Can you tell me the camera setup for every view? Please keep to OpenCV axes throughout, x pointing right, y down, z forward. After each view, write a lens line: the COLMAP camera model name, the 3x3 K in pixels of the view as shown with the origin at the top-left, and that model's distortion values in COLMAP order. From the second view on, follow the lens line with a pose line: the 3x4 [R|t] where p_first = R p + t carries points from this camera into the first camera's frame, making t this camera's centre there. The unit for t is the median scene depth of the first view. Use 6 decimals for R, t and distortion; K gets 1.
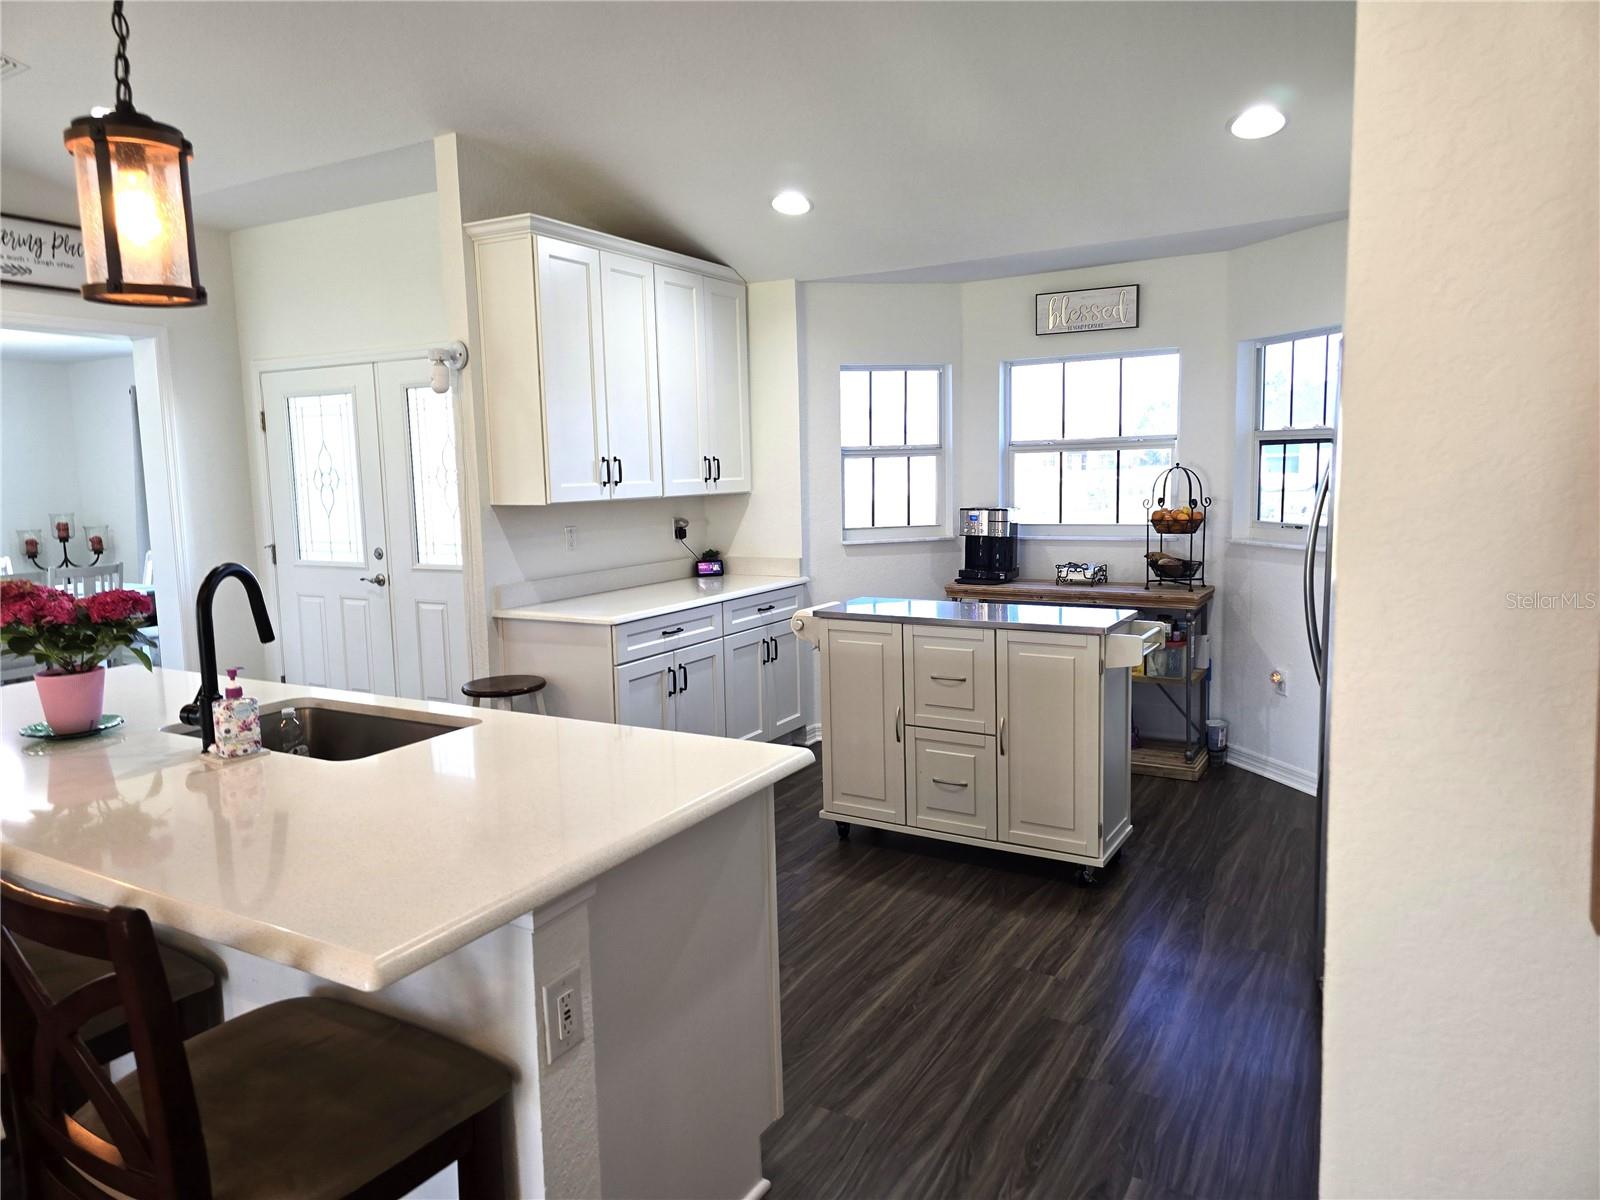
lens RADIAL K [[1070.2, 0, 797.9], [0, 1070.2, 582.0], [0, 0, 1]] dist [0.082618, -0.080649]
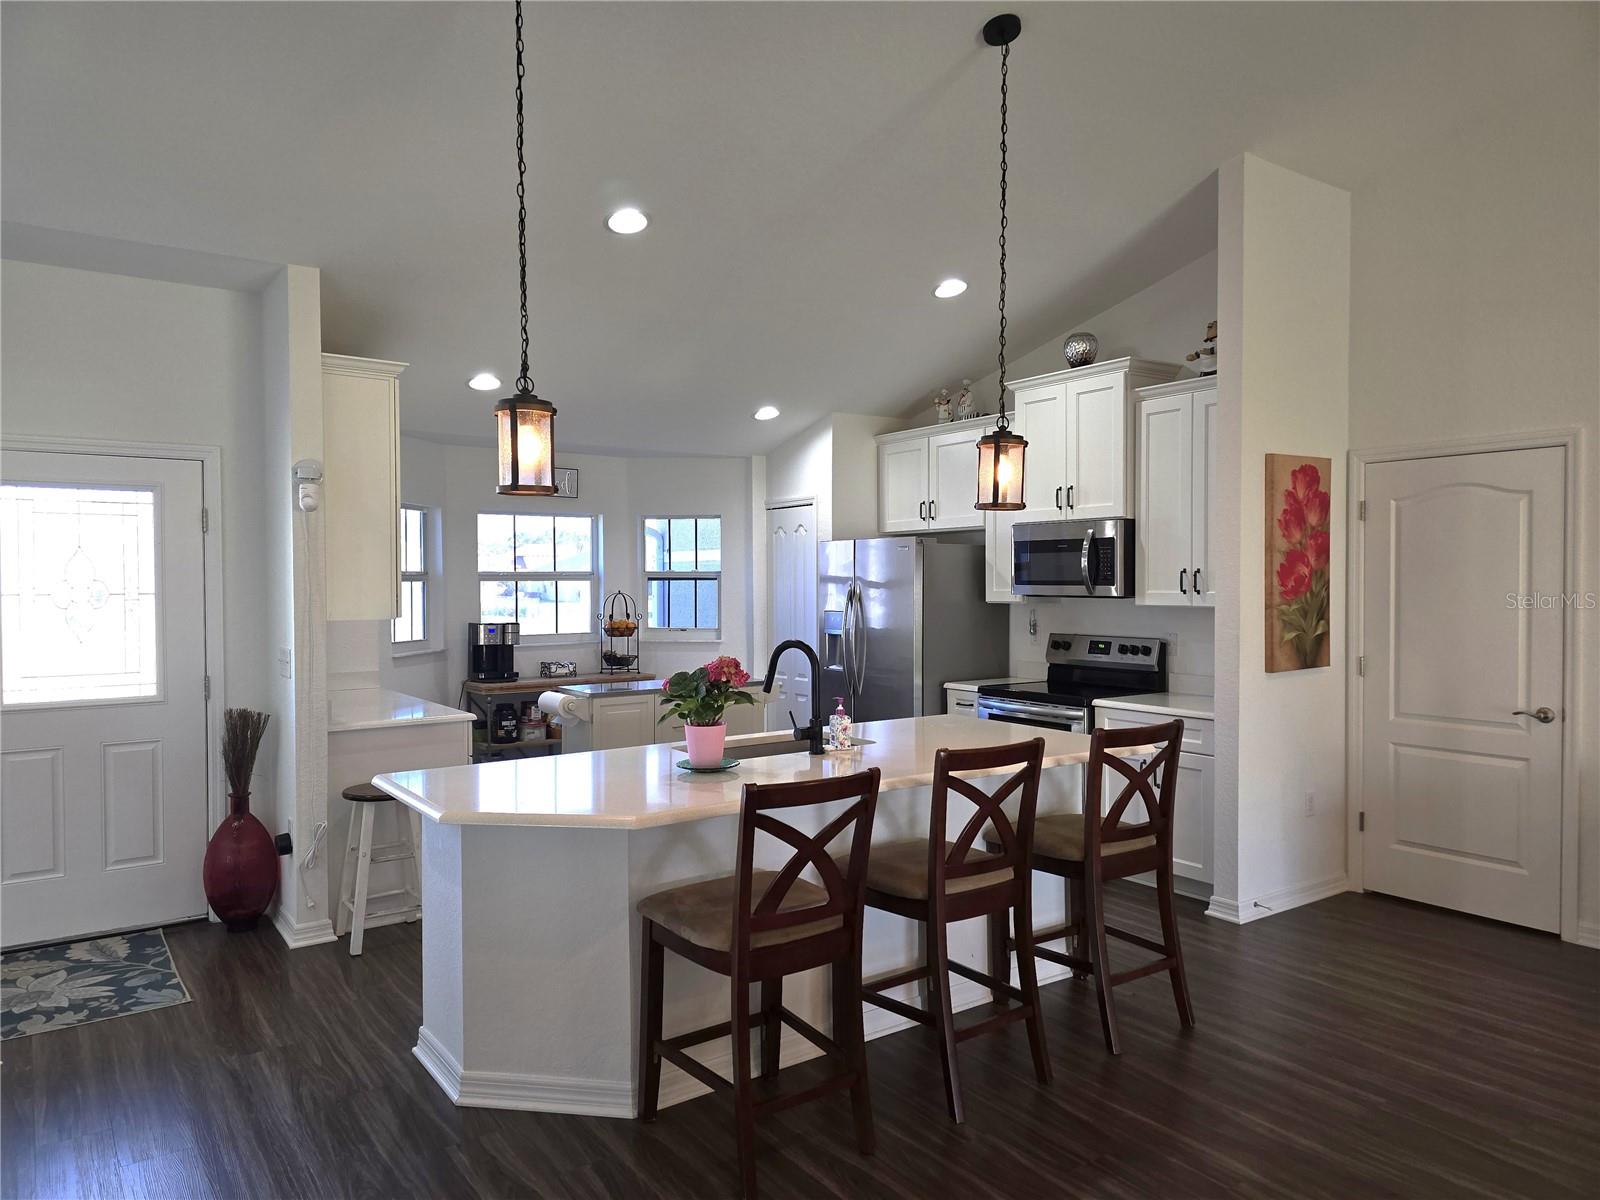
lens RADIAL K [[1070.2, 0, 798.4], [0, 1070.2, 592.5], [0, 0, 1]] dist [0.082618, -0.080649]
pose [[0.415299, 0.013615, 0.909583, -0.856000], [0.093413, 0.993964, -0.057528, 0.002429], [-0.904876, 0.108859, 0.411520, 0.143885]]
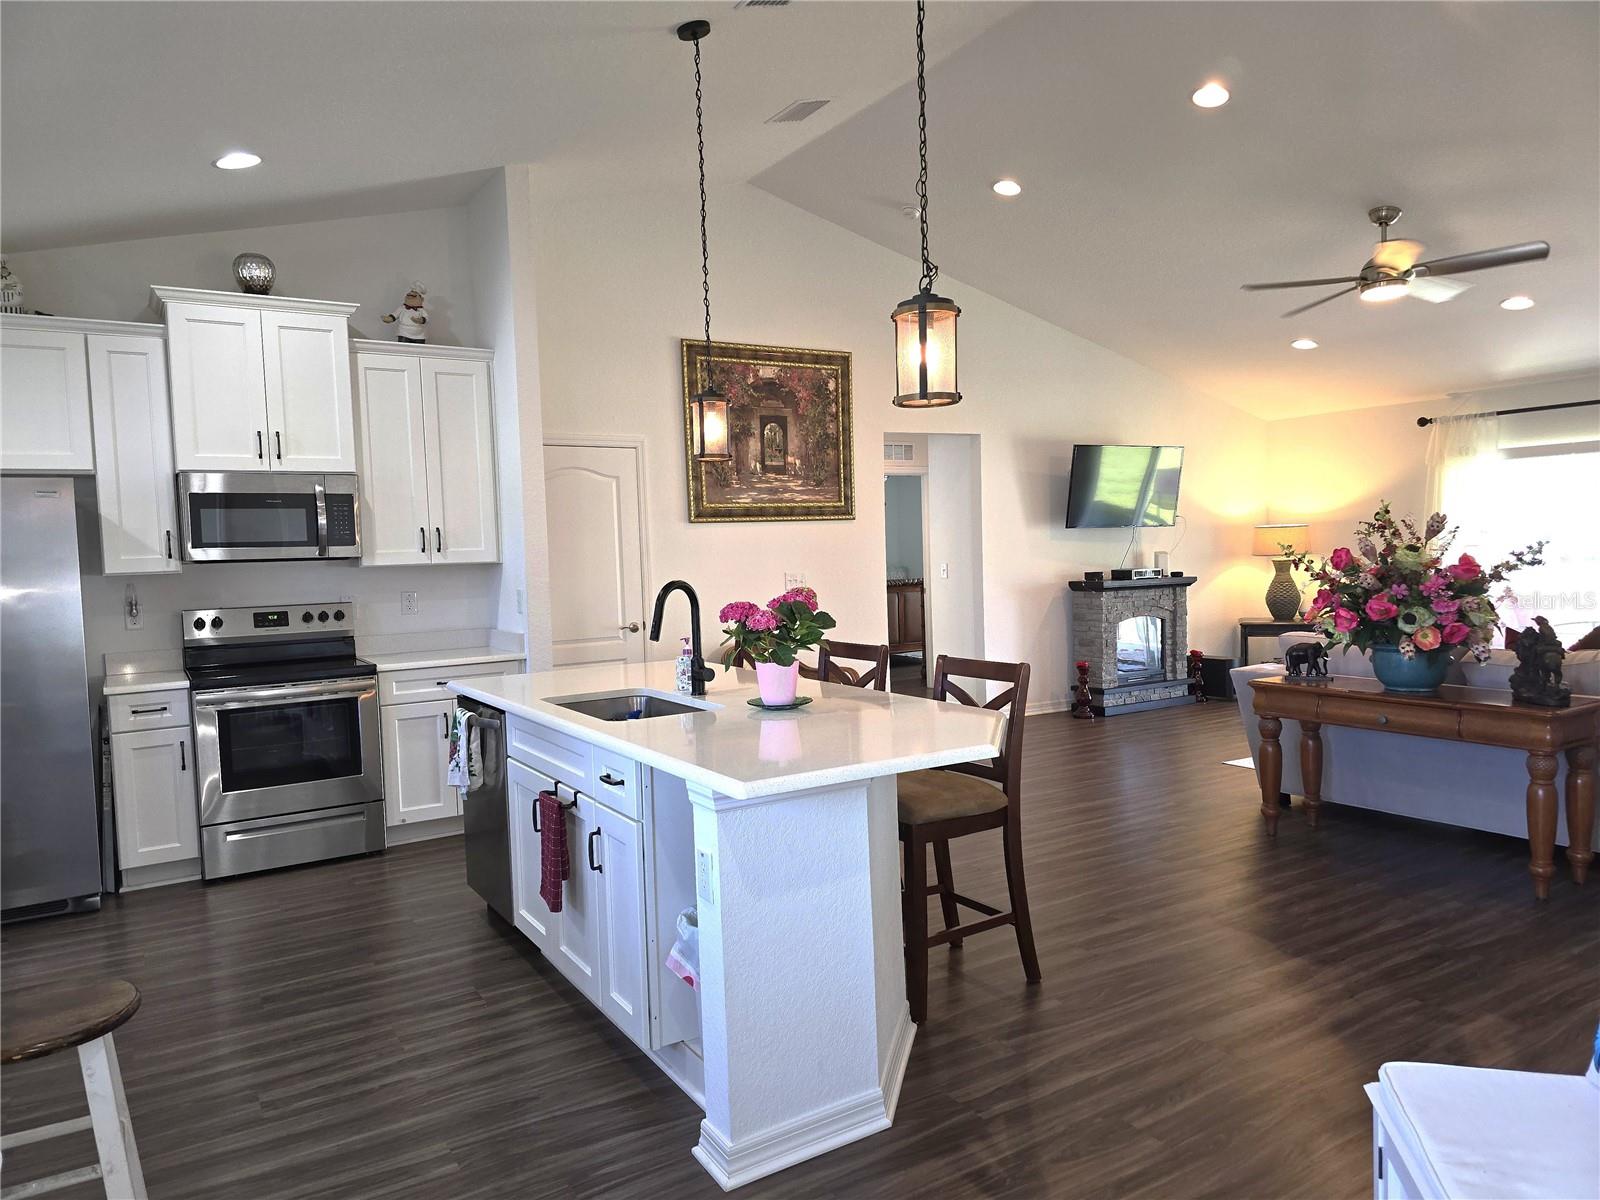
lens RADIAL K [[1070.2, 0, 799.9], [0, 1070.2, 608.4], [0, 0, 1]] dist [0.082618, -0.080649]
pose [[-0.880379, 0.027763, 0.473457, -0.604126], [0.106278, 0.984447, 0.139893, -0.073825], [-0.462209, 0.173477, -0.869637, 0.971479]]
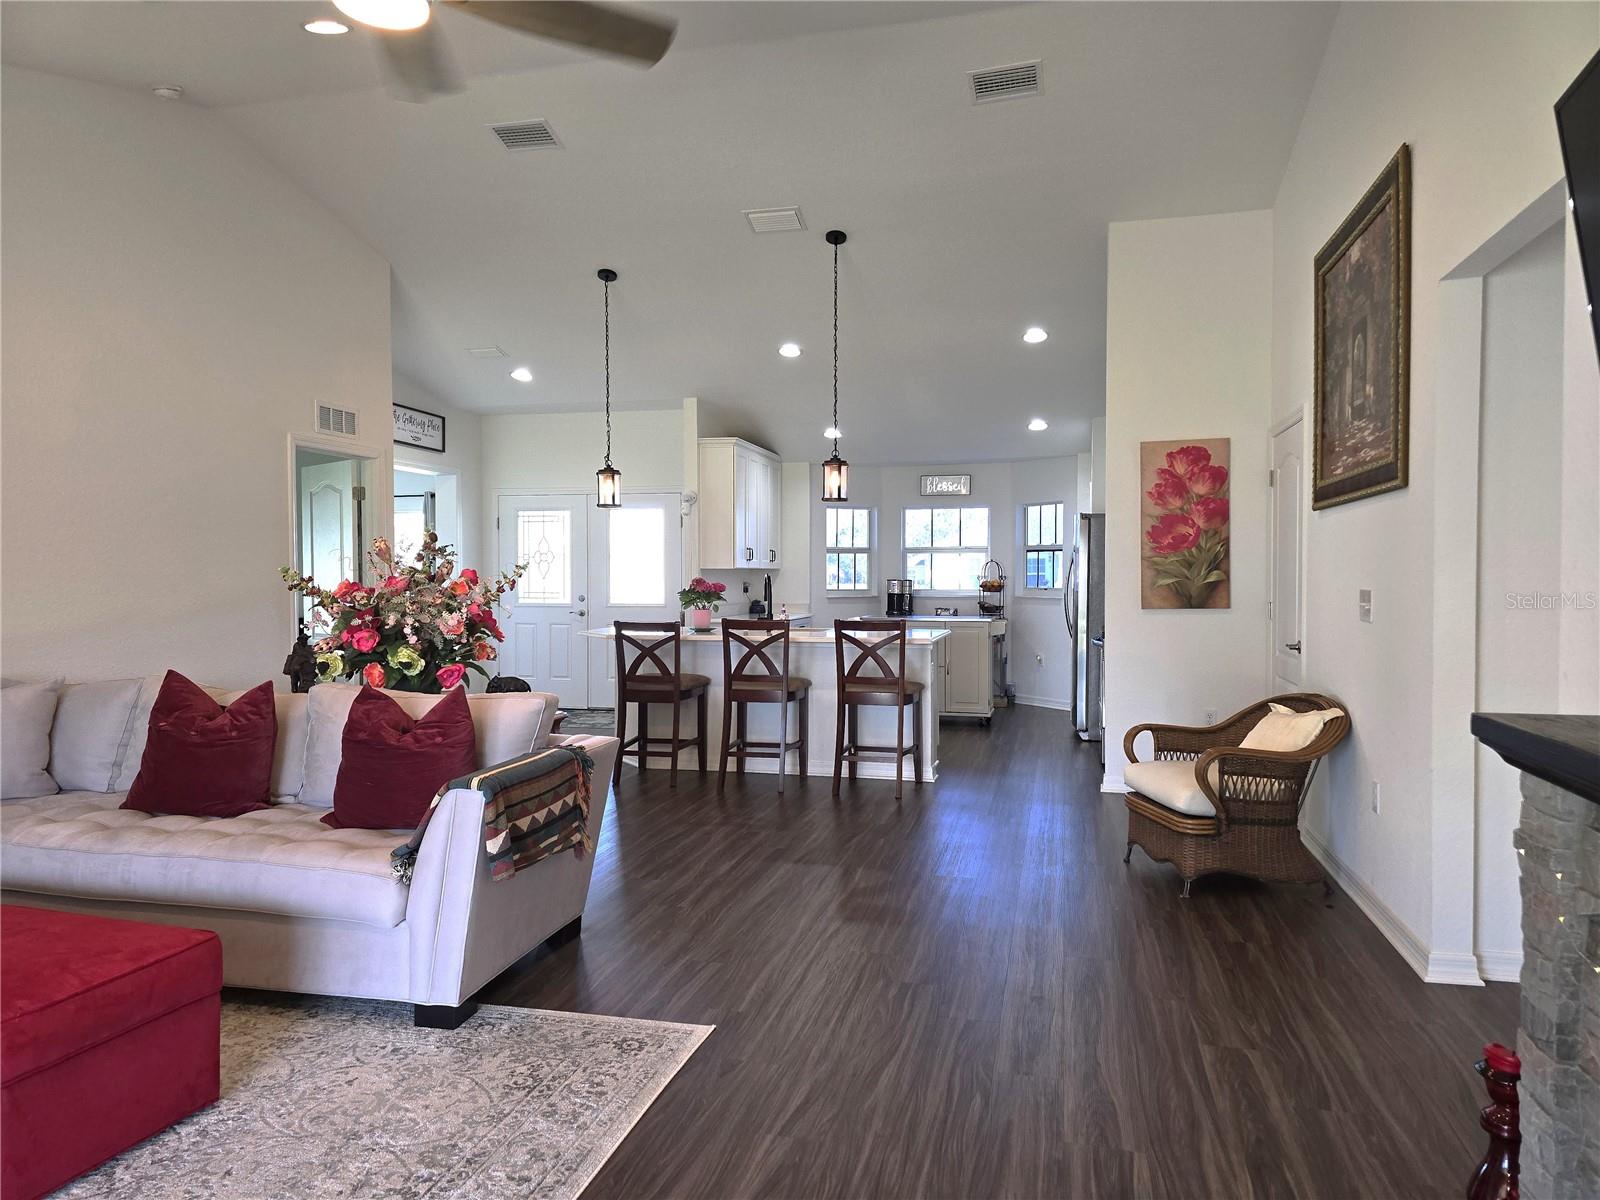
lens RADIAL K [[1070.2, 0, 793.3], [0, 1070.2, 594.3], [0, 0, 1]] dist [0.082618, -0.080649]
pose [[0.962226, 0.018716, 0.271608, -0.560457], [0.007110, 0.995567, -0.093791, 0.144632], [-0.272160, 0.092179, 0.957827, -0.854377]]
